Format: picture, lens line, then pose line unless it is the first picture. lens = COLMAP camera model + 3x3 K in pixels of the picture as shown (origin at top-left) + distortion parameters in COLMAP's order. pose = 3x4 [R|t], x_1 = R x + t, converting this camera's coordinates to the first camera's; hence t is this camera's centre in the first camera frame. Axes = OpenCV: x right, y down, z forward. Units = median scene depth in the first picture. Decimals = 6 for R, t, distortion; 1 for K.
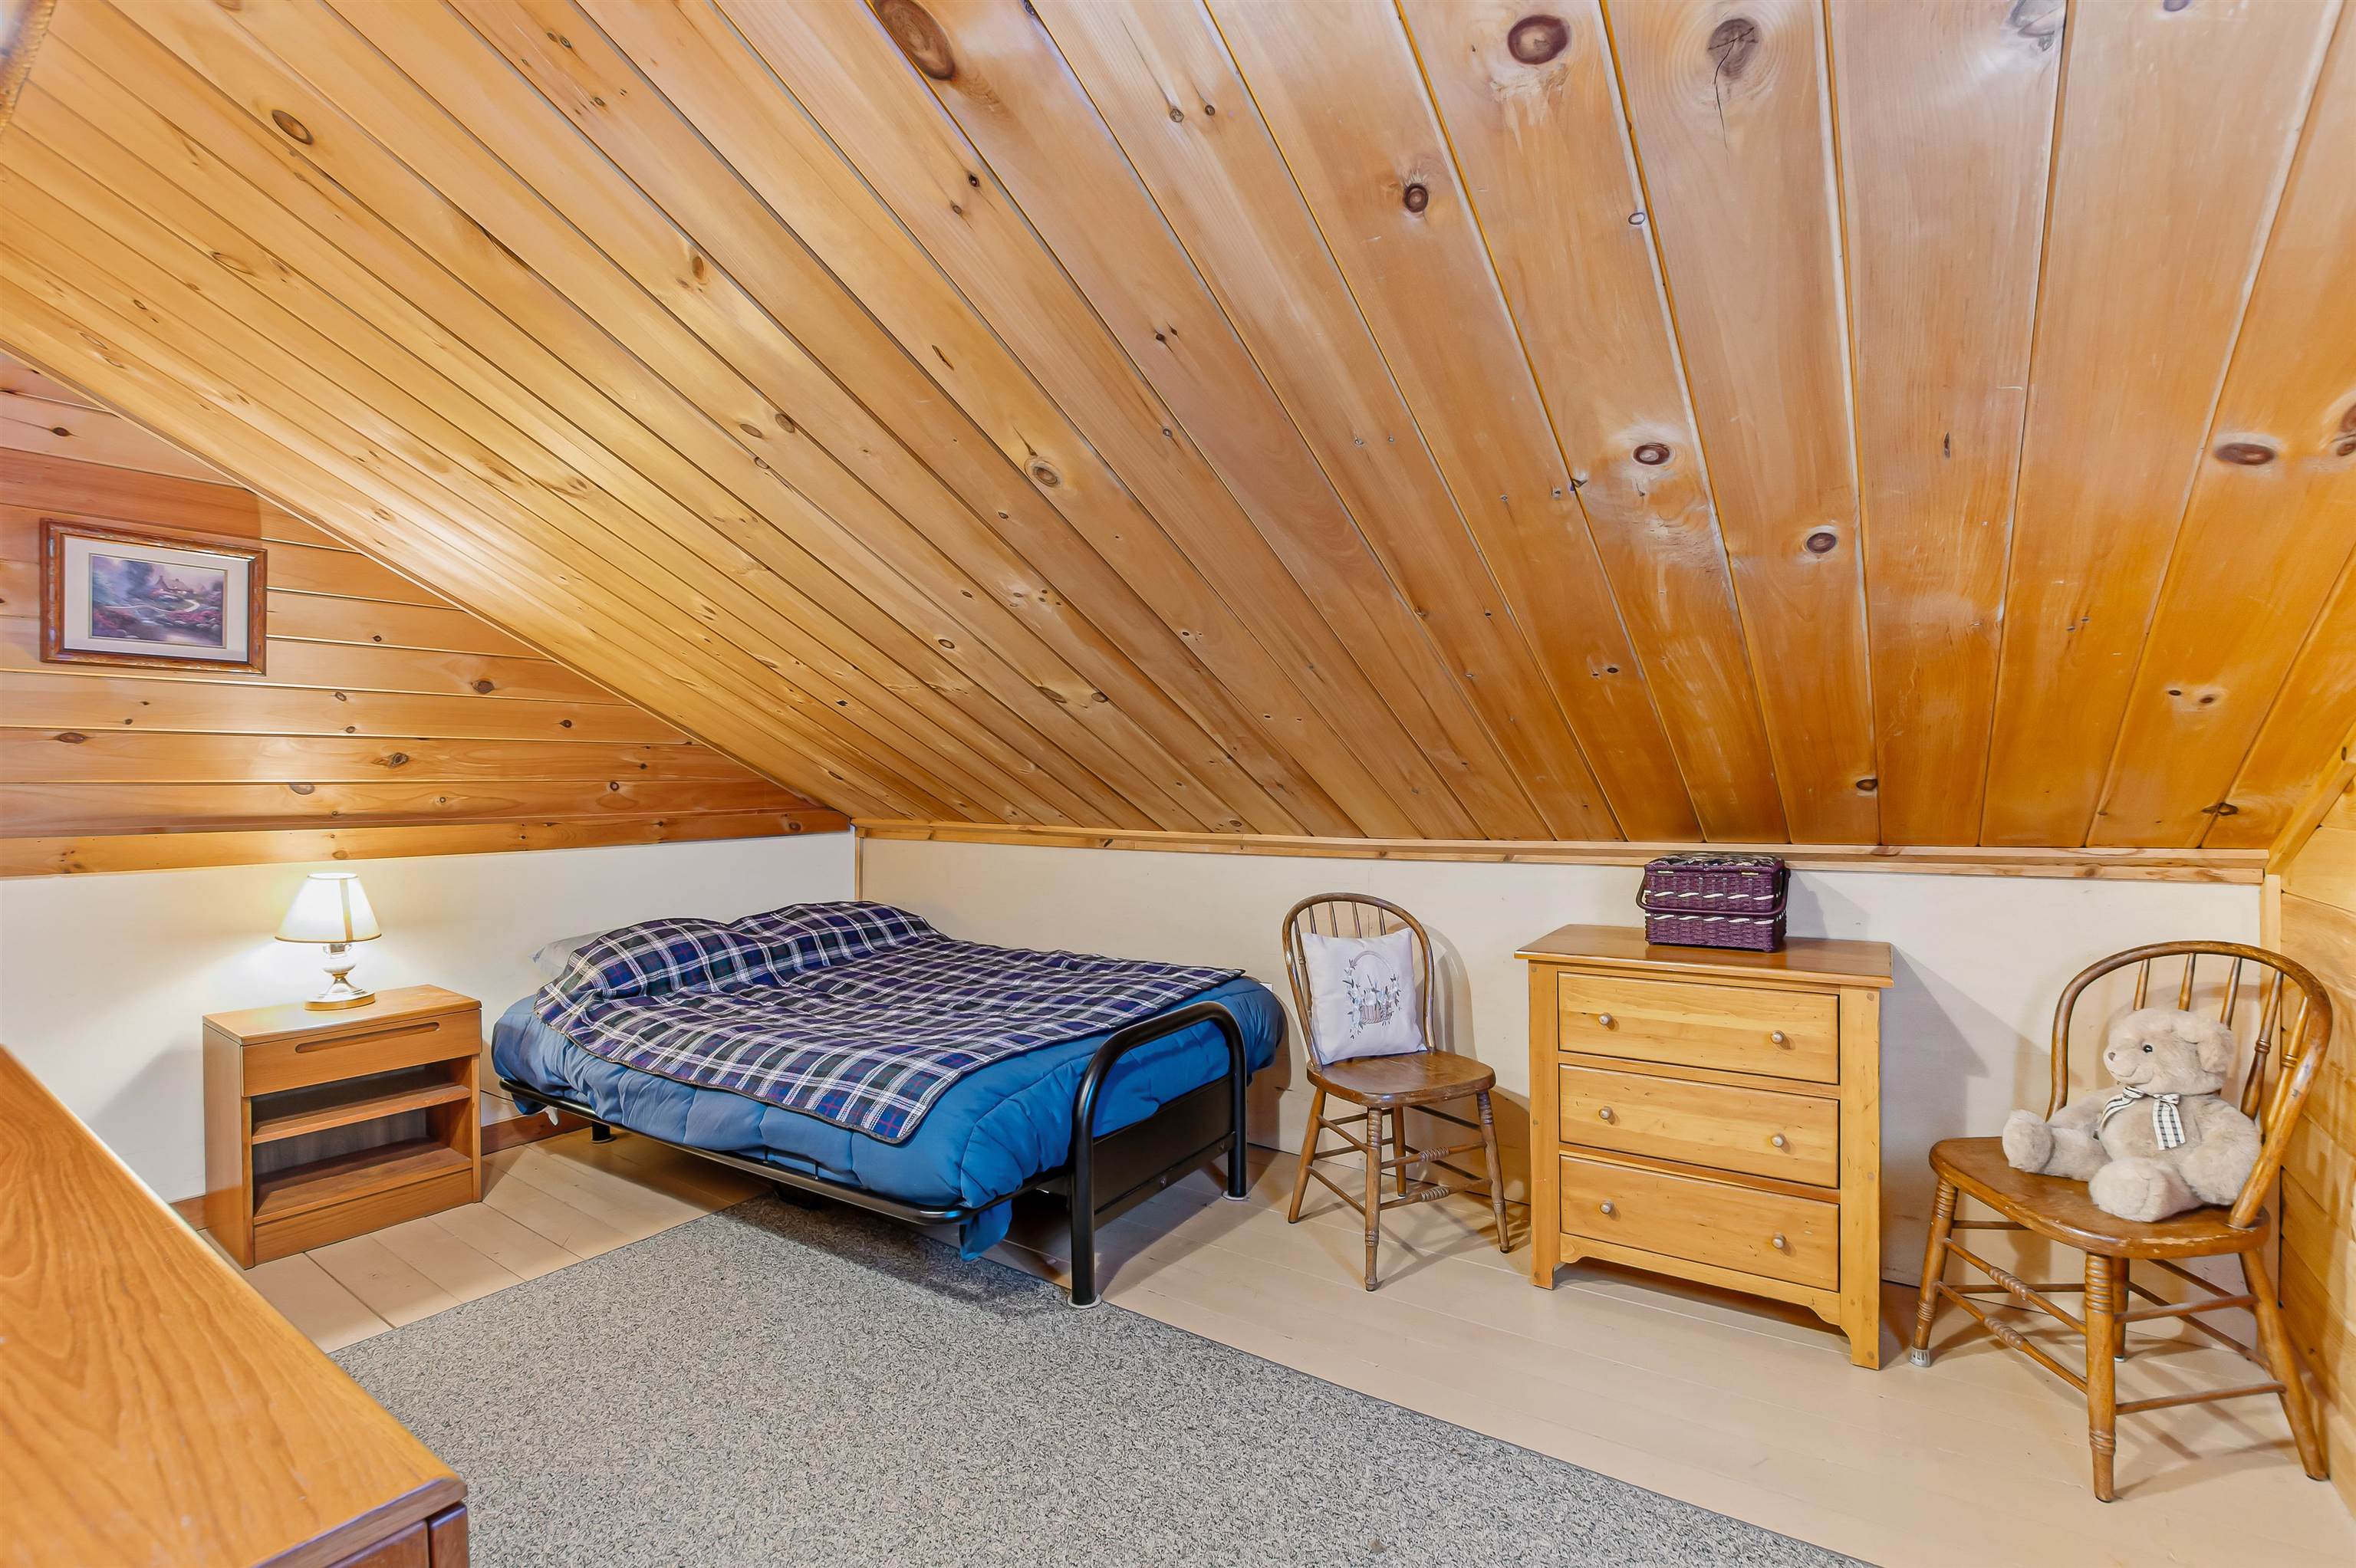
lens RADIAL K [[1040.6, 0, 1191.9], [0, 1040.6, 812.3], [0, 0, 1]] dist [-0.025581, 0.001579]
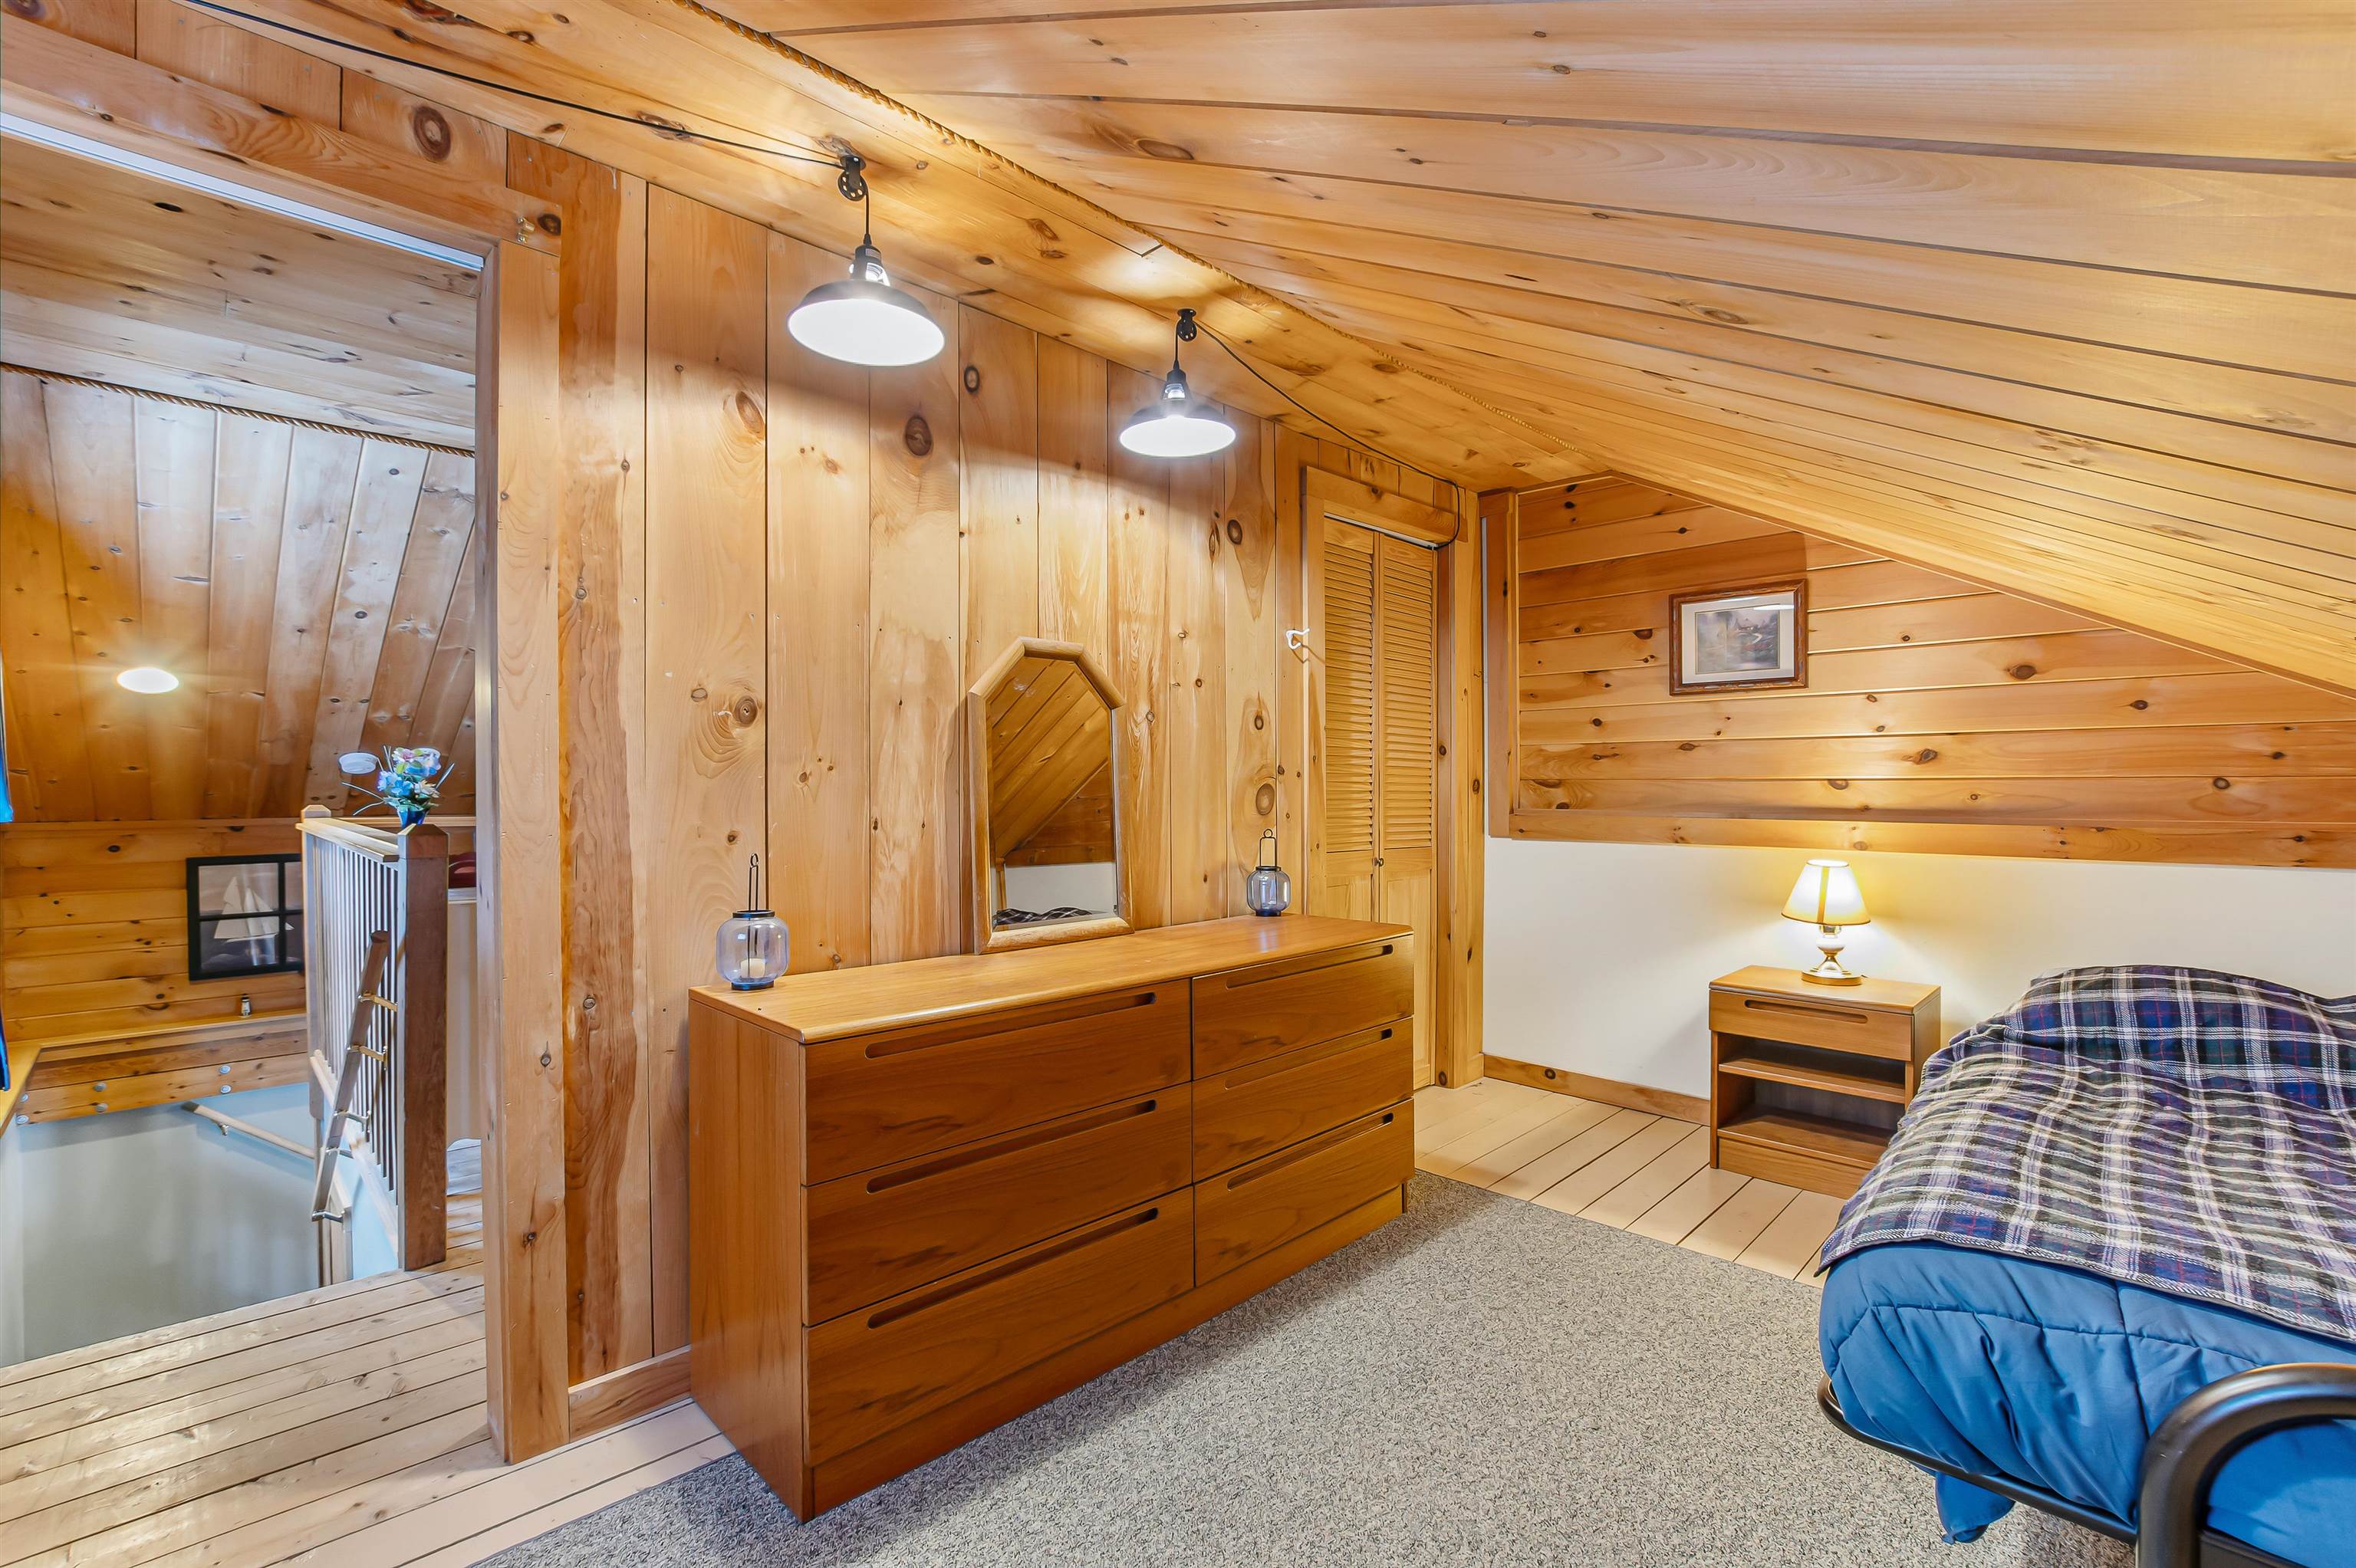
lens RADIAL K [[1040.6, 0, 1191.9], [0, 1040.6, 812.3], [0, 0, 1]] dist [-0.025581, 0.001579]
pose [[-0.197529, 0.032383, -0.979762, 0.383563], [-0.023750, 0.999003, 0.037808, -0.018752], [0.980009, 0.030738, -0.196563, 0.538825]]
